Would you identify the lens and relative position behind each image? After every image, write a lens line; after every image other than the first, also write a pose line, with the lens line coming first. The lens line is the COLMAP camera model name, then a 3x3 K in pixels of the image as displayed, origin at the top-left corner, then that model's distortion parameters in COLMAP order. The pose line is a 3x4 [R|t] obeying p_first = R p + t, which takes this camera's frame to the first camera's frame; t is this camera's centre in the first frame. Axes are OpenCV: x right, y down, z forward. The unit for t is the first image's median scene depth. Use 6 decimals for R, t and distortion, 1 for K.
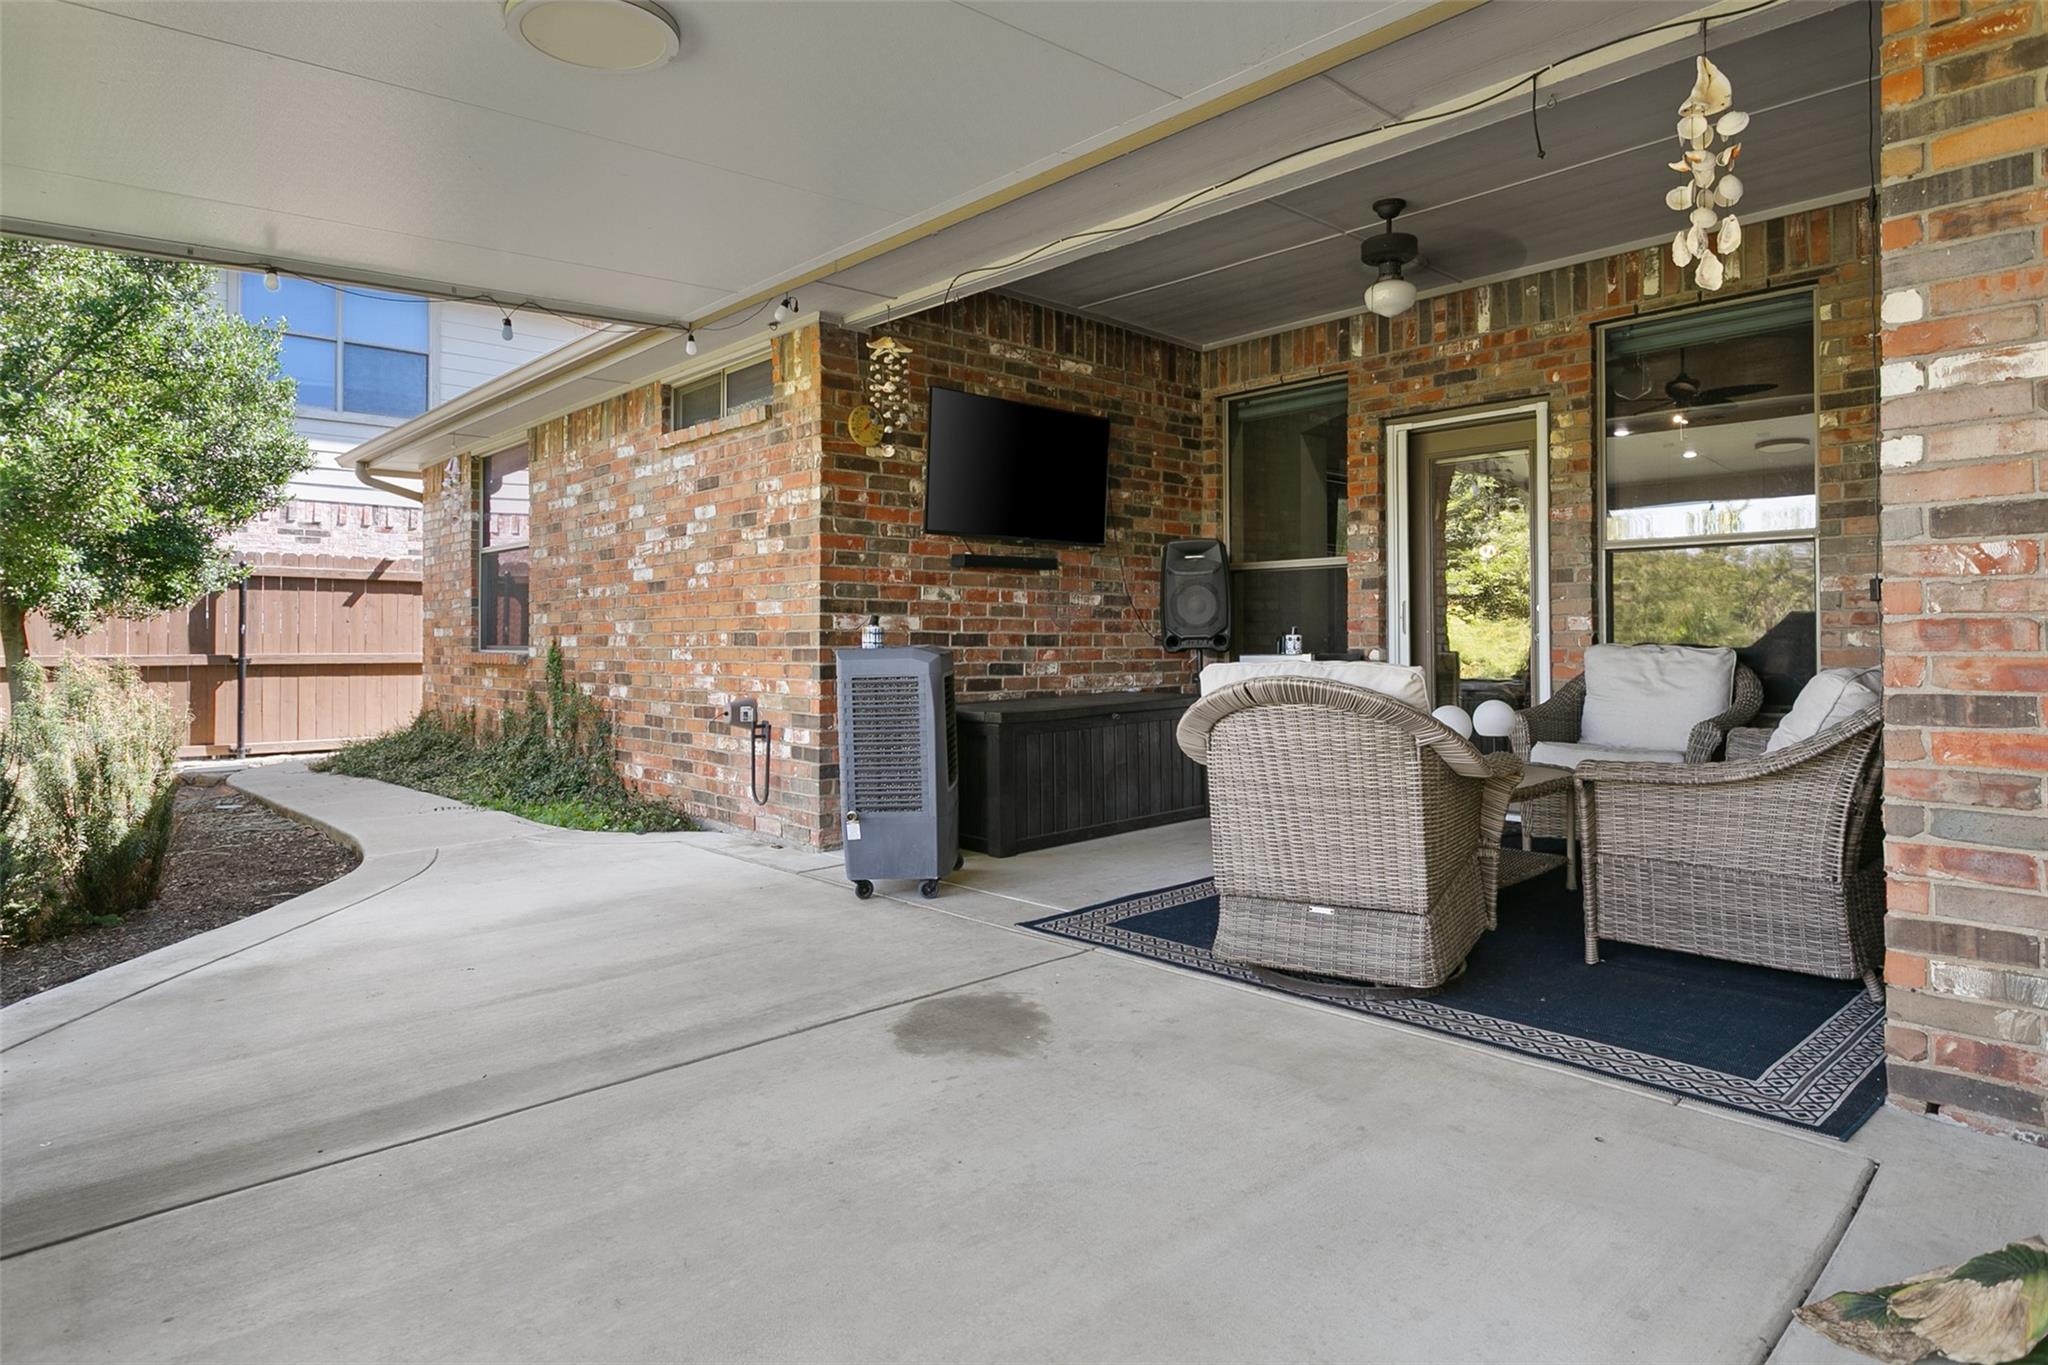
lens RADIAL K [[1213.8, 0, 1024.6], [0, 1213.8, 636.7], [0, 0, 1]] dist [0.001873, 0.000248]
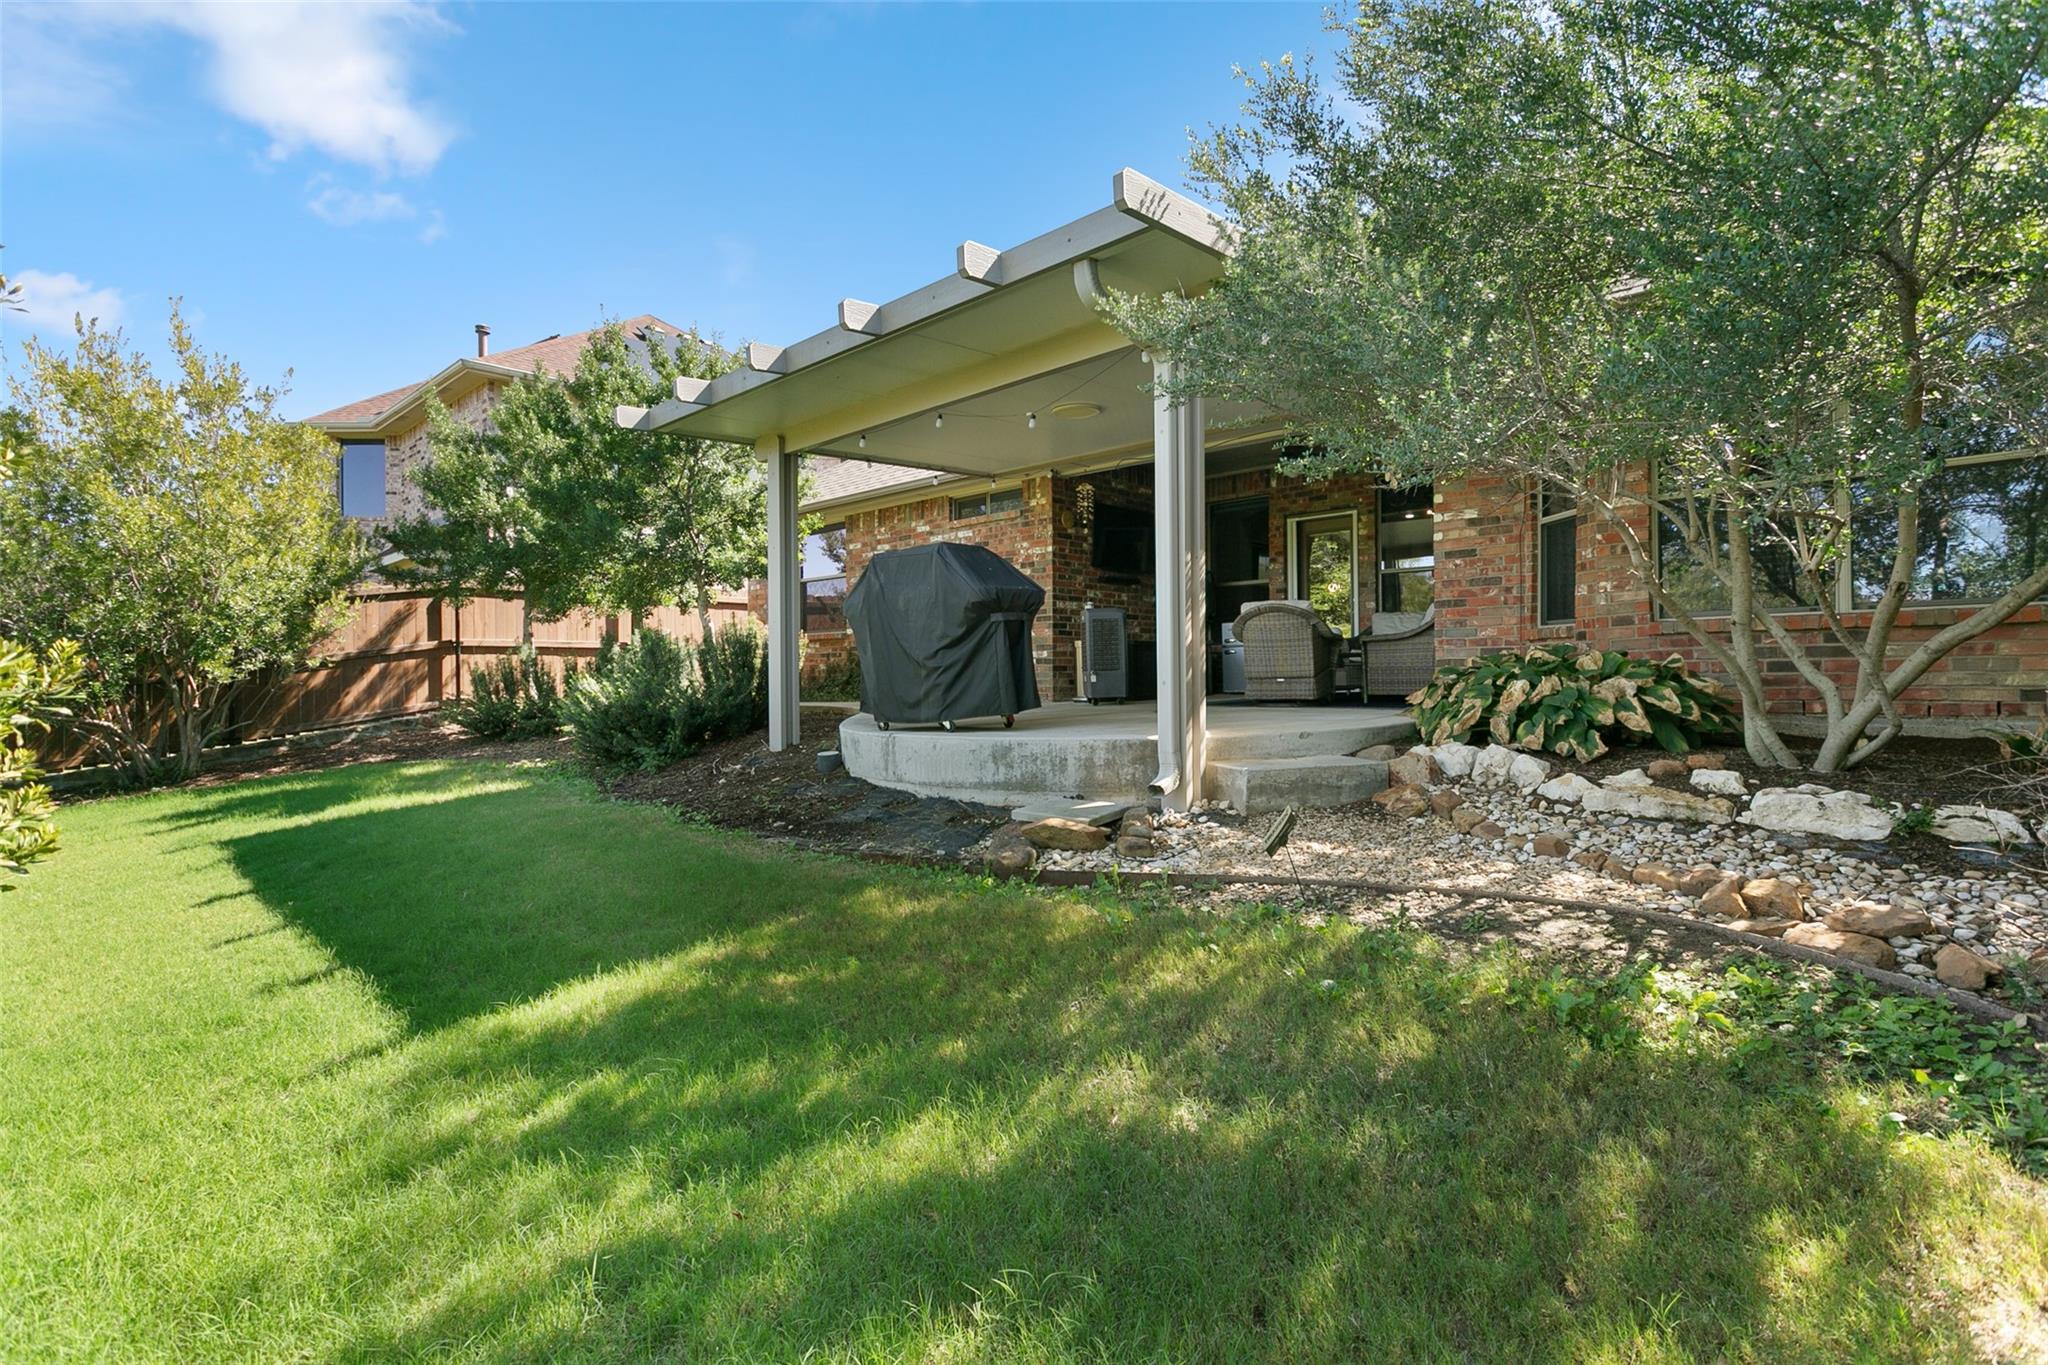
lens RADIAL K [[993.3, 0, 1025.4], [0, 993.3, 686.0], [0, 0, 1]] dist [0.003275, 0.000742]
pose [[0.997911, -0.006436, 0.064279, -0.326032], [0.005446, 0.999864, 0.015566, 0.109753], [-0.064371, -0.015183, 0.997811, -0.858522]]
